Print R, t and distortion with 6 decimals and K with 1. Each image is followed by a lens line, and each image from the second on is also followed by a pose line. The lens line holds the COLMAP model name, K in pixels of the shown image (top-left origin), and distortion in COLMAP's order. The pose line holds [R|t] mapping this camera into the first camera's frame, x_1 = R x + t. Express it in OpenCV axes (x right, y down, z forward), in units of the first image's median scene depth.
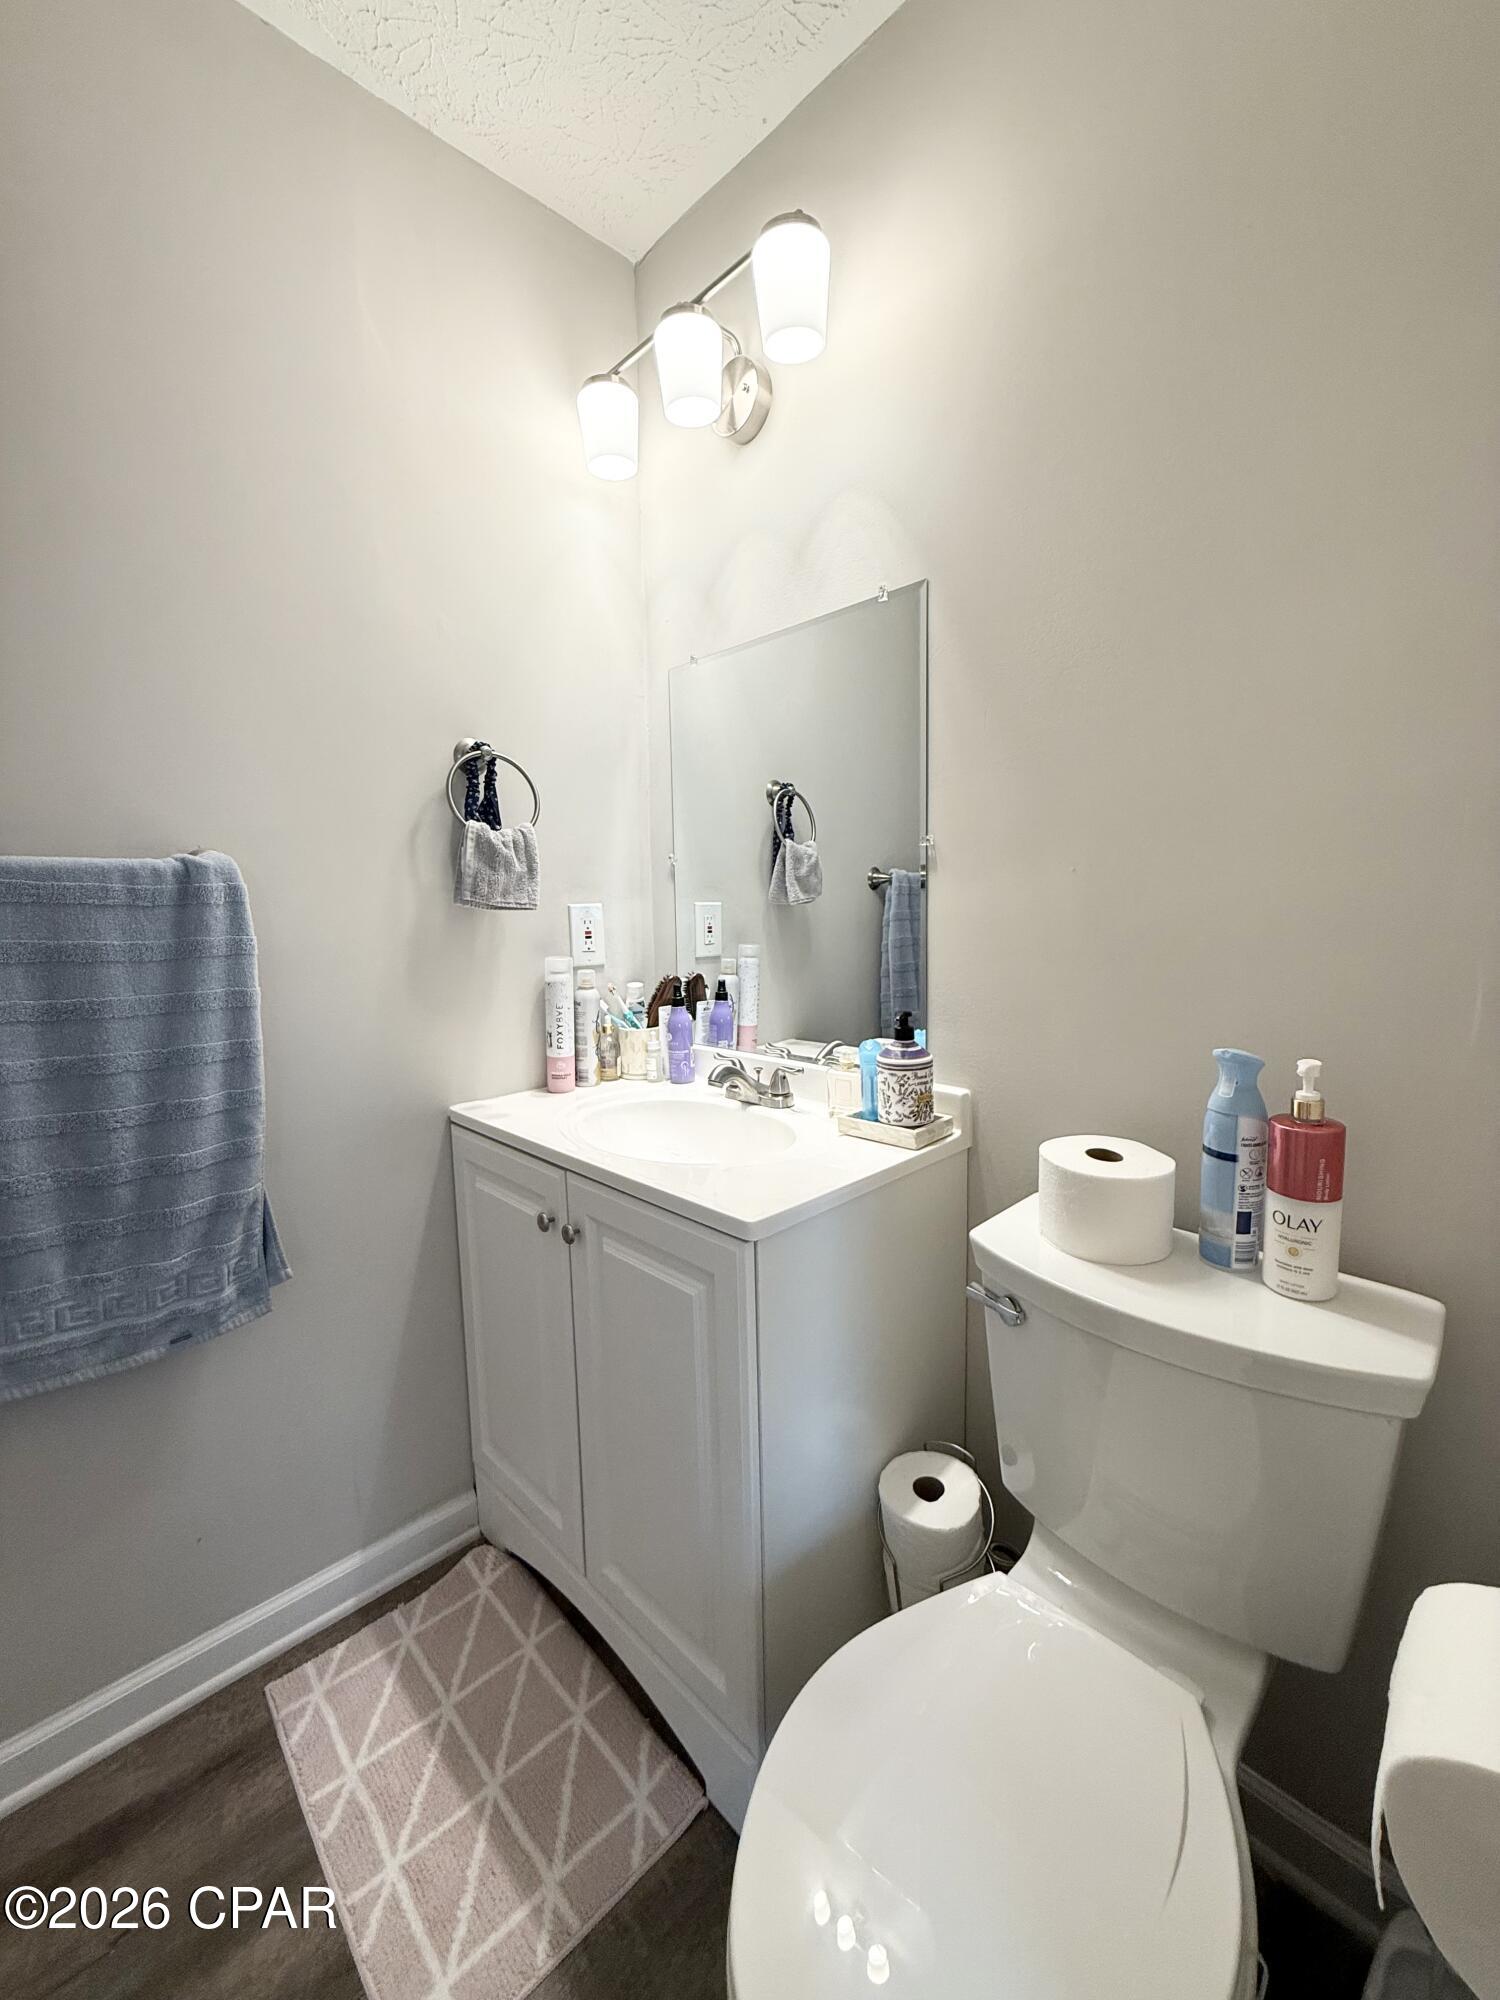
lens RADIAL K [[797.4, 0, 757.0], [0, 797.4, 996.3], [0, 0, 1]] dist [-0.001084, 0.000483]
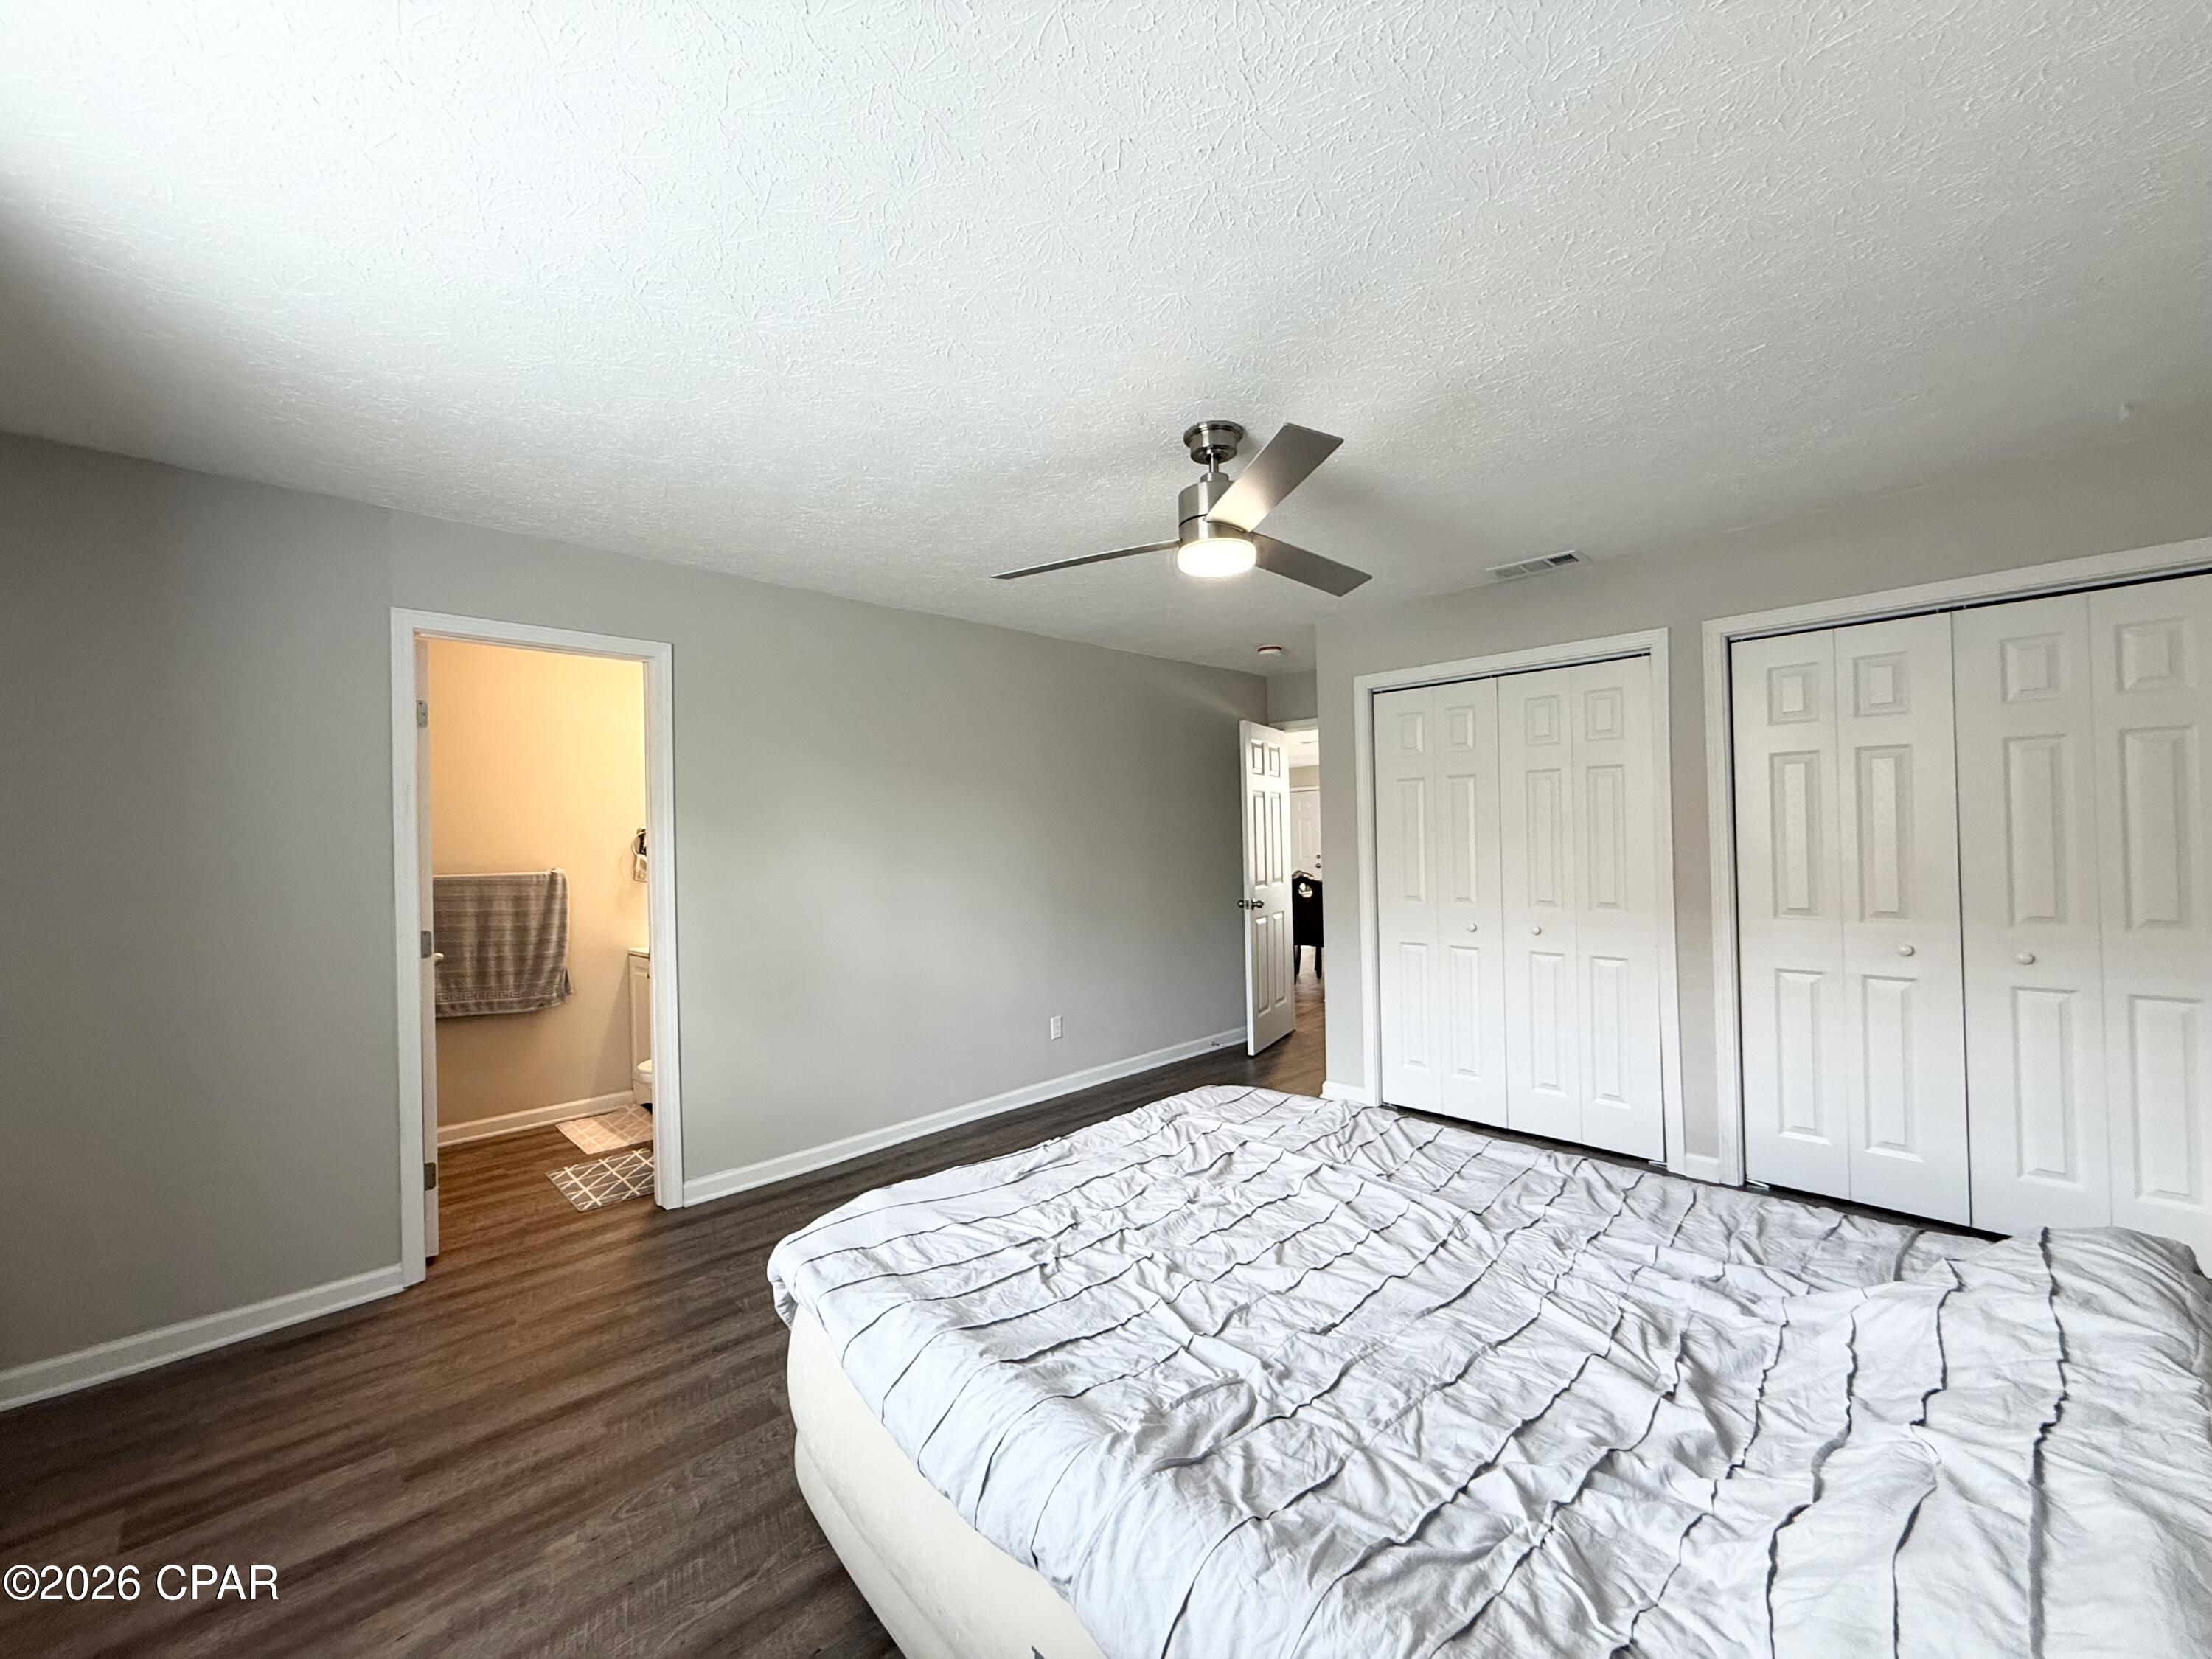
lens RADIAL K [[882.0, 0, 1099.2], [0, 882.0, 832.5], [0, 0, 1]] dist [-0.001084, 0.000483]
pose [[0.999982, -0.000904, -0.005917, 1.826936], [0.000229, 0.993568, -0.113235, 0.109315], [0.005981, 0.113232, 0.993551, -3.038817]]
